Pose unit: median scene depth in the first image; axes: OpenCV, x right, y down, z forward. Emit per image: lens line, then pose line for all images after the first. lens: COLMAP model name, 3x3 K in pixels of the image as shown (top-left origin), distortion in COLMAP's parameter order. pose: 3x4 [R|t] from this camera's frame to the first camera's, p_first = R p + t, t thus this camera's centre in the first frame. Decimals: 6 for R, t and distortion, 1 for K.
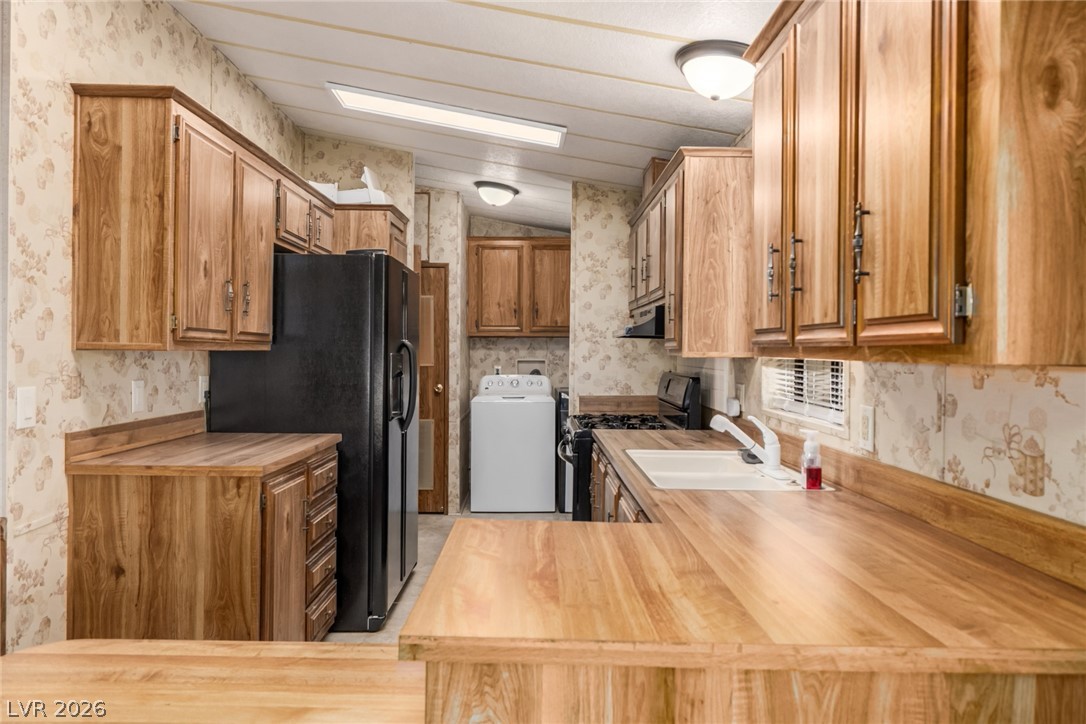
lens RADIAL K [[696.5, 0, 542.8], [0, 696.5, 357.4], [0, 0, 1]] dist [0.019210, -0.013225]
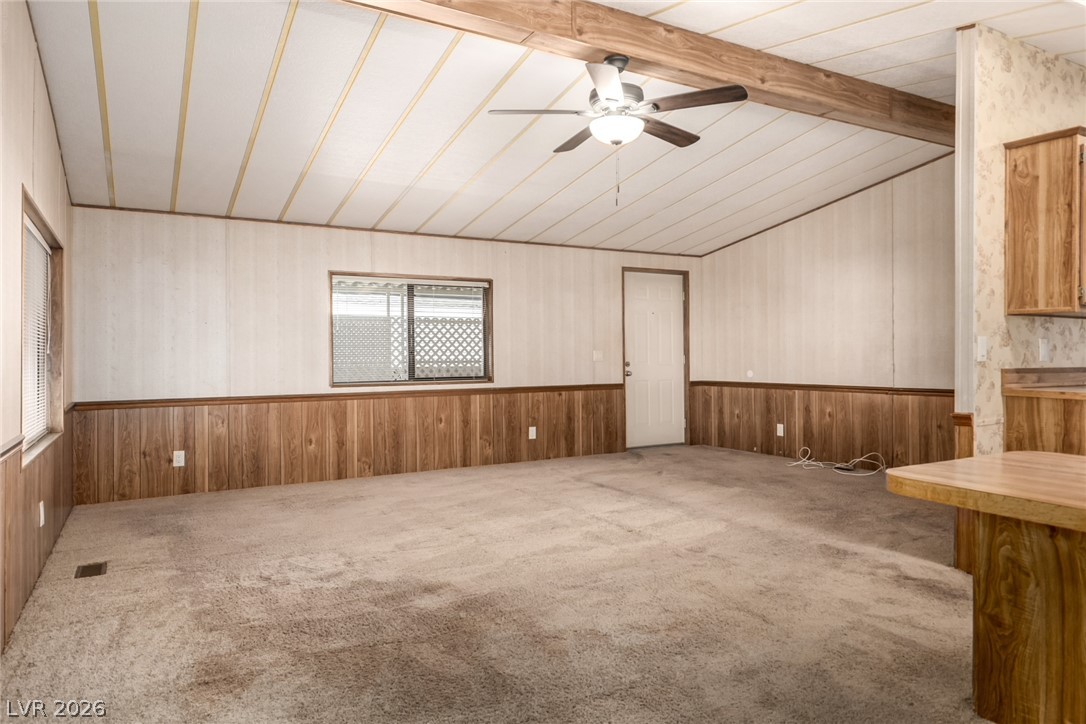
lens RADIAL K [[696.5, 0, 544.8], [0, 696.5, 350.9], [0, 0, 1]] dist [0.019210, -0.013225]
pose [[0.492628, -0.012899, -0.870145, 0.169436], [-0.001941, 0.999871, -0.015921, 0.094553], [0.870238, 0.009532, 0.492539, -0.637373]]
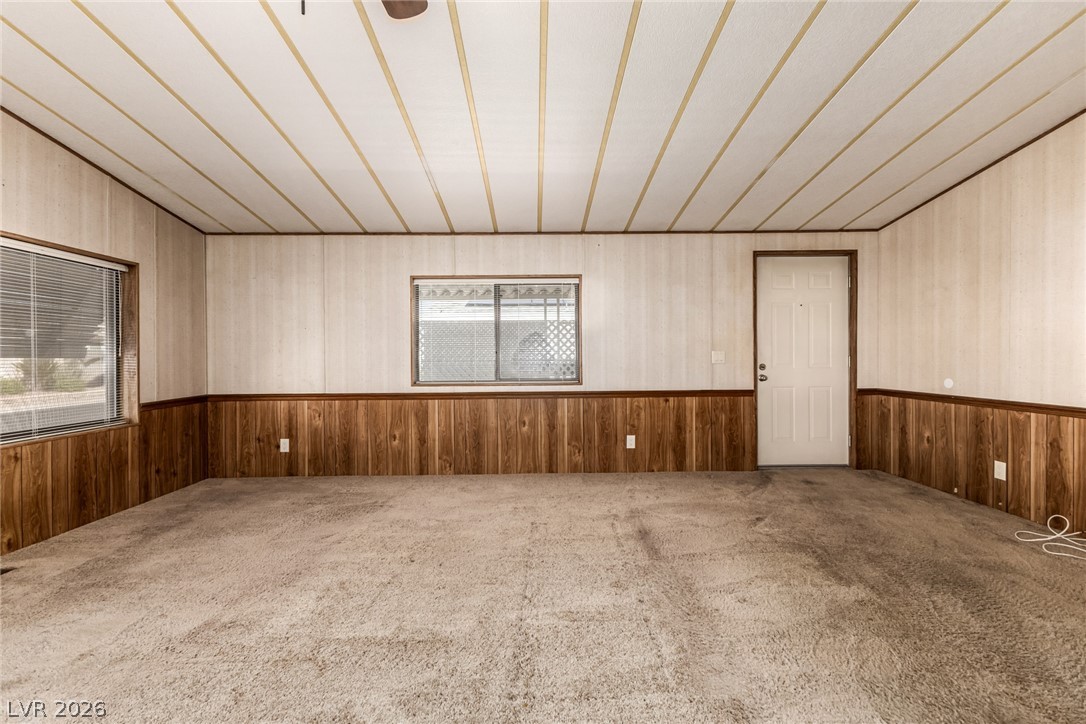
lens RADIAL K [[475.4, 0, 541.7], [0, 475.4, 359.1], [0, 0, 1]] dist [0.010472, -0.001499]
pose [[0.007801, 0.006604, -0.999948, -0.652093], [-0.006091, 0.999960, 0.006556, 0.064930], [0.999951, 0.006039, 0.007840, 0.484607]]
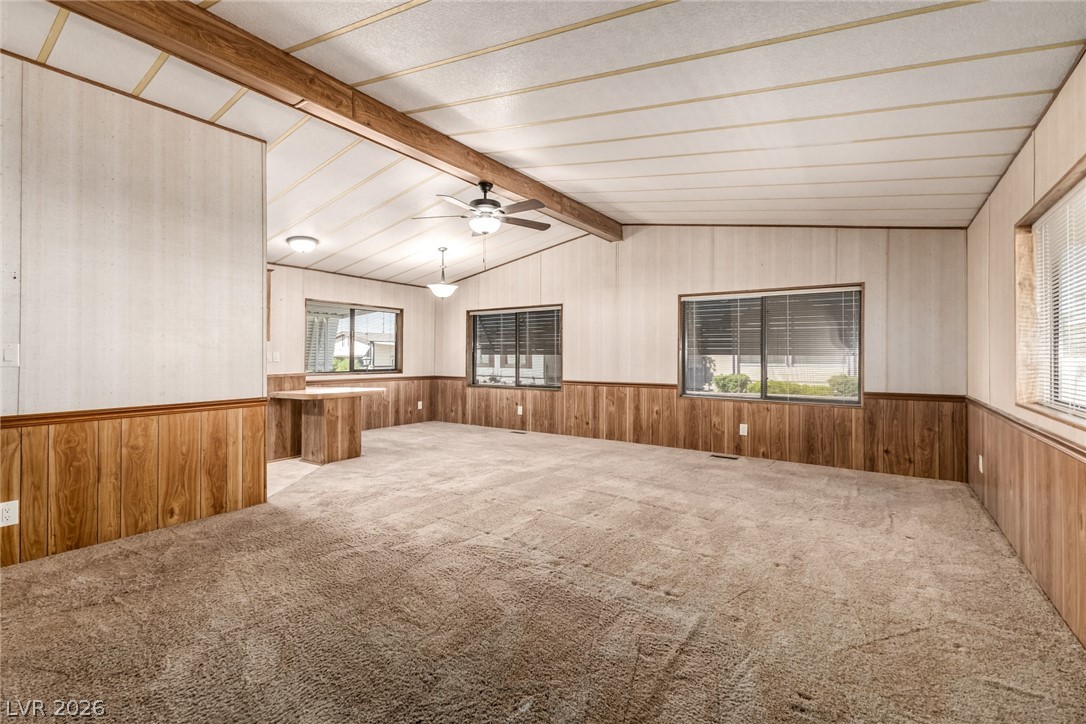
lens RADIAL K [[475.4, 0, 542.5], [0, 475.4, 353.7], [0, 0, 1]] dist [0.010472, -0.001499]
pose [[-0.812095, -0.002603, 0.583519, -2.334054], [0.002043, 0.999971, 0.007304, 0.051738], [-0.583521, 0.007124, -0.812067, 1.607643]]
